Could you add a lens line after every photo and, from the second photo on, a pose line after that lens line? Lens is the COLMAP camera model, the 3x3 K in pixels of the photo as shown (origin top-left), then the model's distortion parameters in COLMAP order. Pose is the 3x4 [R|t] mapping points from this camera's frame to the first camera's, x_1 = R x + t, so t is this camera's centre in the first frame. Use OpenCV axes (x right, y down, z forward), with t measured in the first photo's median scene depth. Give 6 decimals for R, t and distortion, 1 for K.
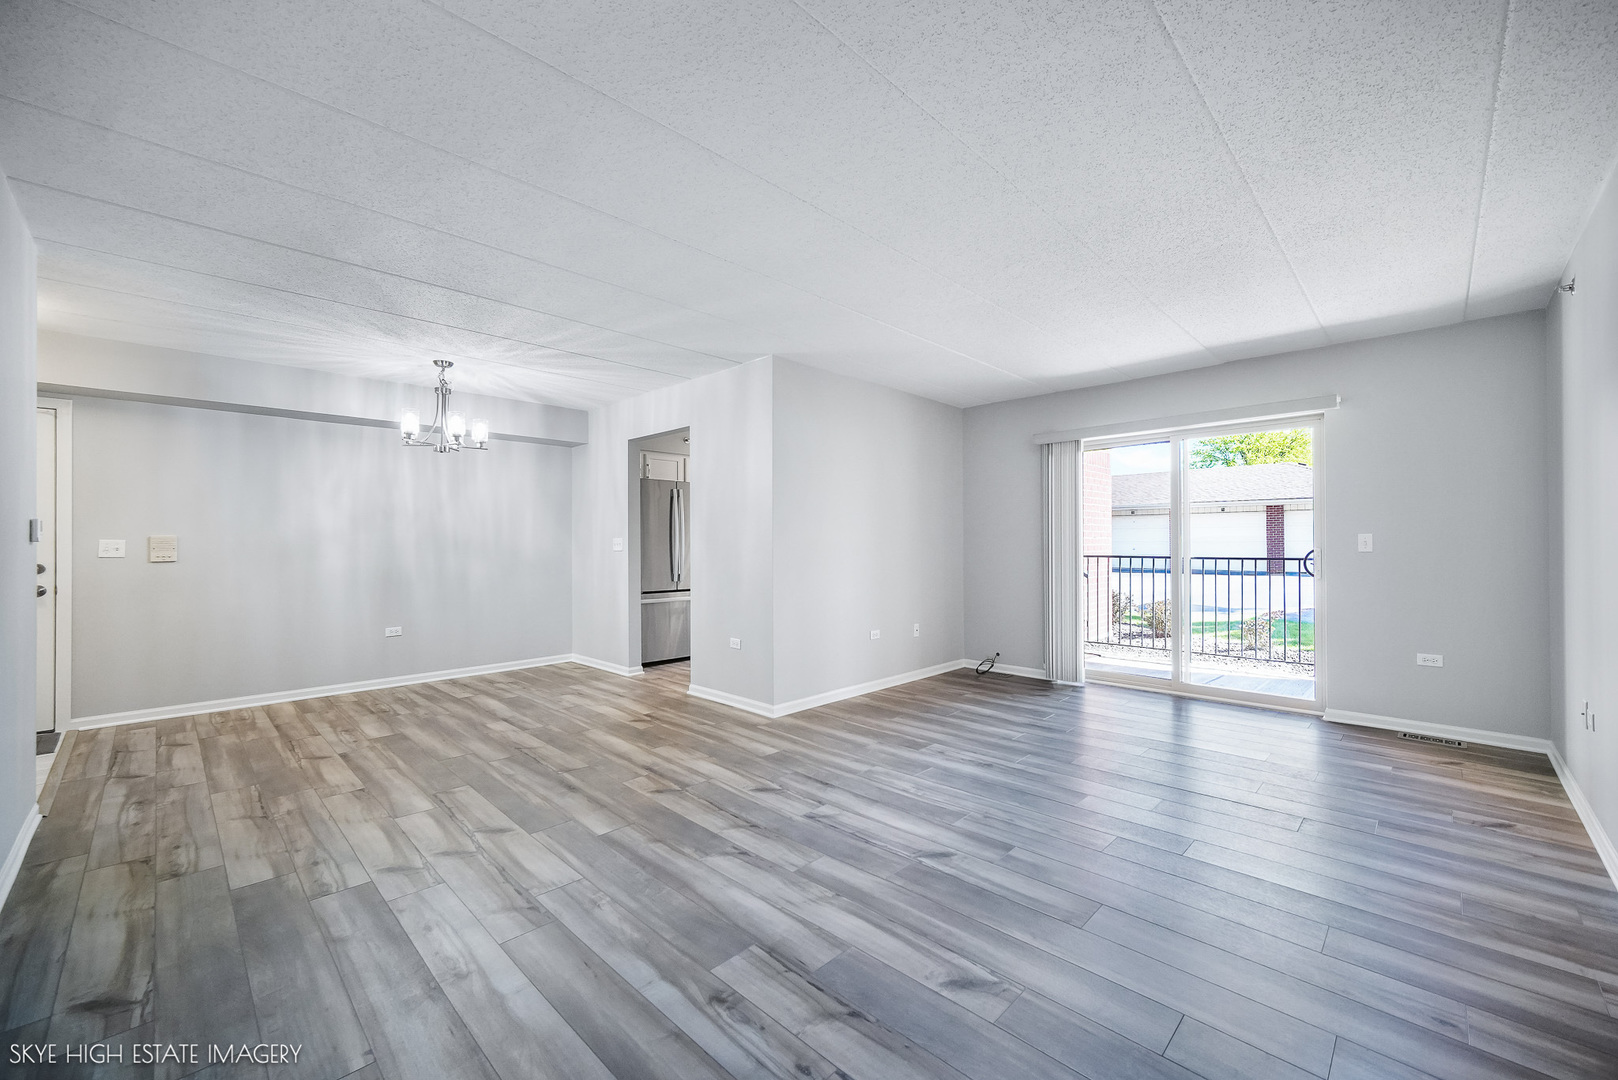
lens RADIAL K [[642.5, 0, 809.0], [0, 642.5, 540.0], [0, 0, 1]] dist [-0.000308, 0.000301]
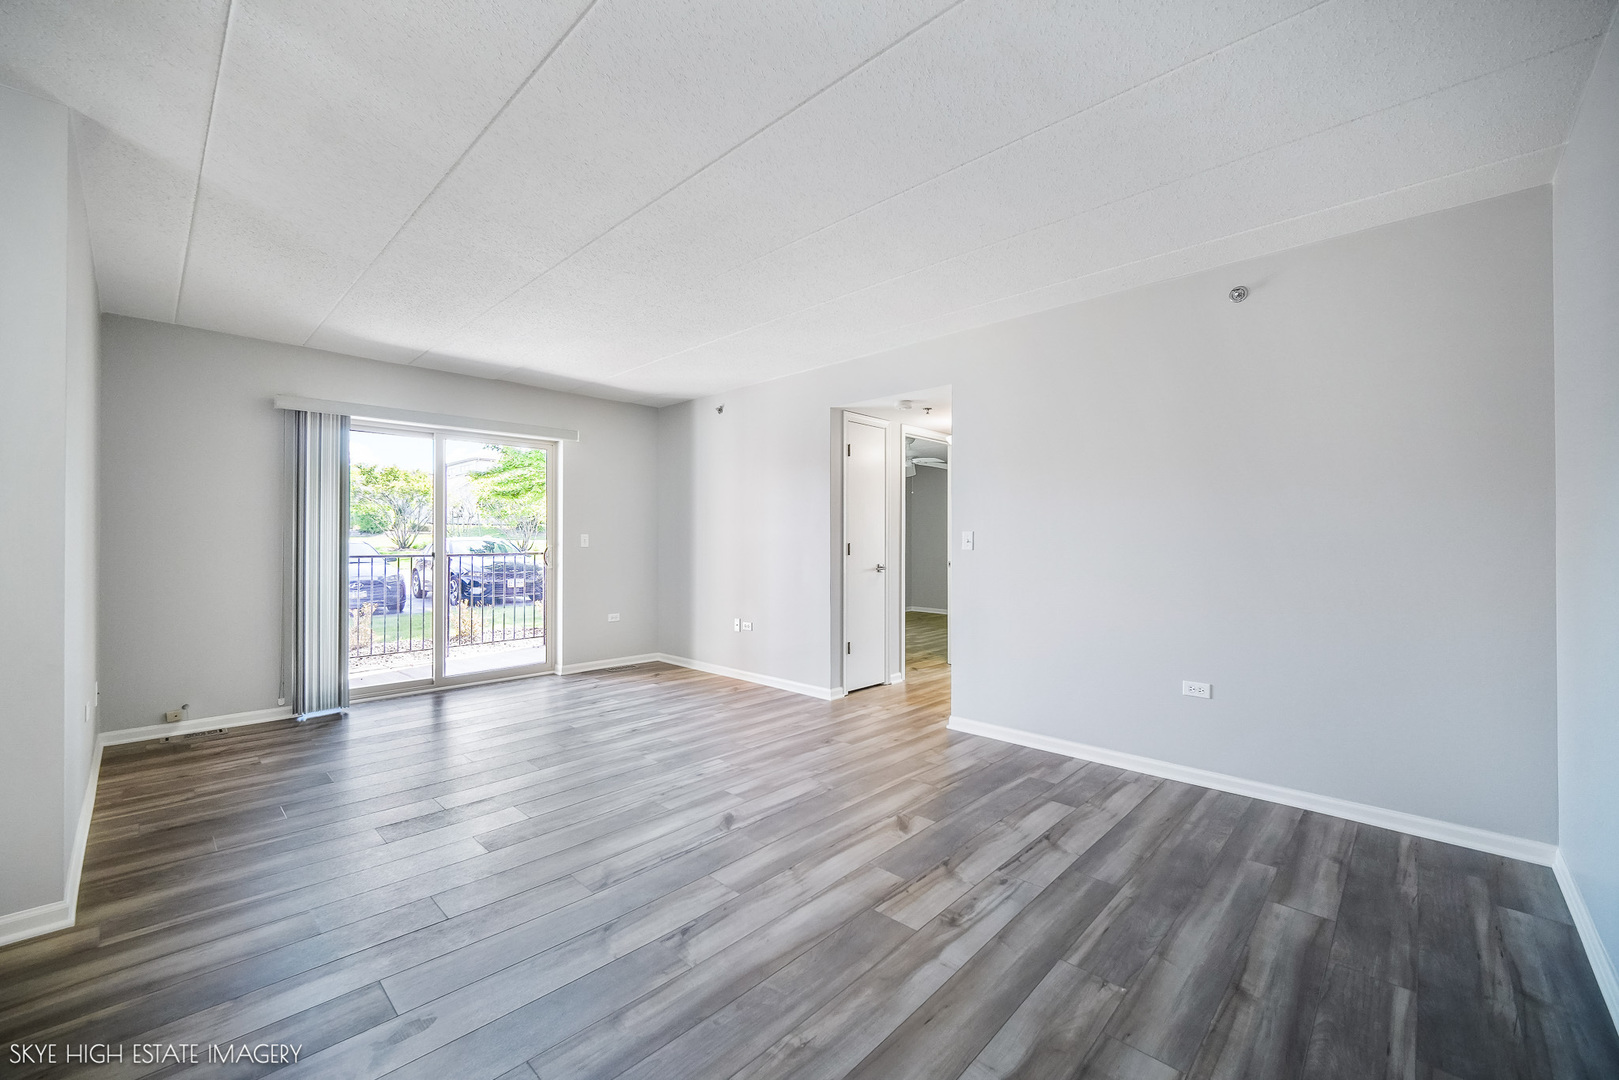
lens RADIAL K [[641.4, 0, 809.5], [0, 641.4, 540.0], [0, 0, 1]] dist [-0.000420, -0.000011]
pose [[-0.012619, 0.008323, 0.999886, -0.785057], [-0.004732, 0.999954, -0.008383, 0.017205], [-0.999909, -0.004837, -0.012579, 0.763820]]
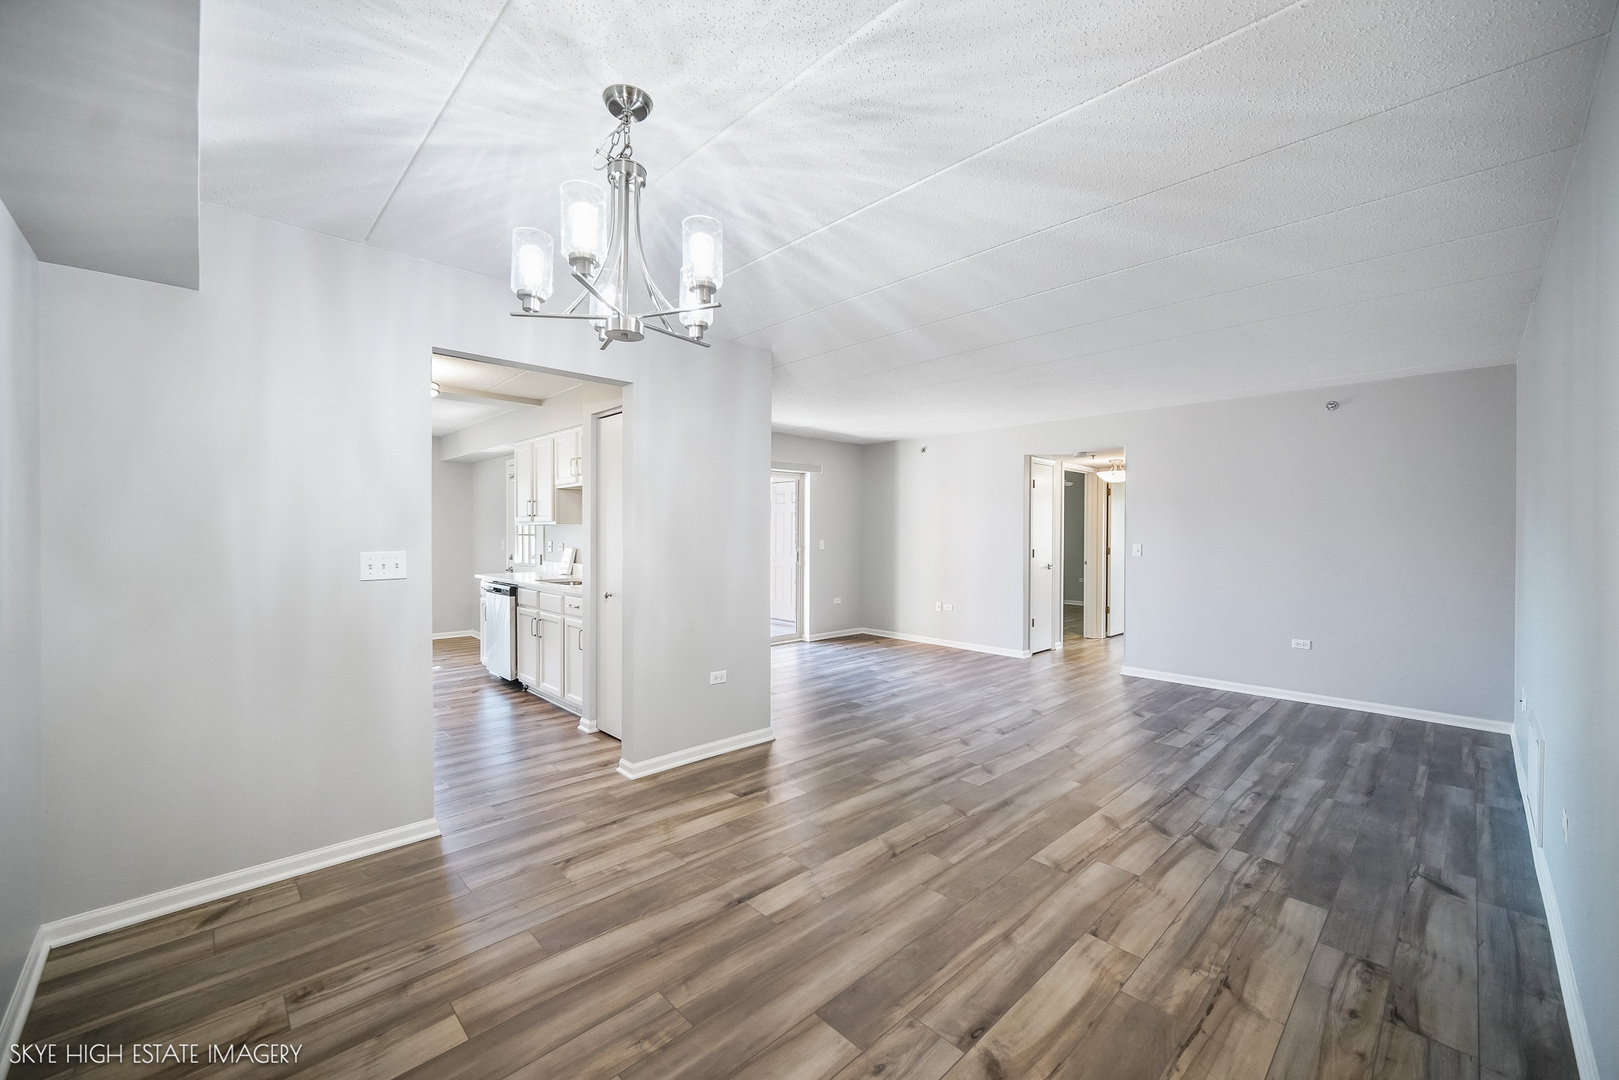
lens RADIAL K [[641.4, 0, 809.5], [0, 641.4, 540.0], [0, 0, 1]] dist [-0.000420, -0.000011]
pose [[0.024722, -0.006691, 0.999672, -1.534497], [-0.008813, 0.999937, 0.006911, -0.033995], [-0.999656, -0.008981, 0.024662, 1.431510]]
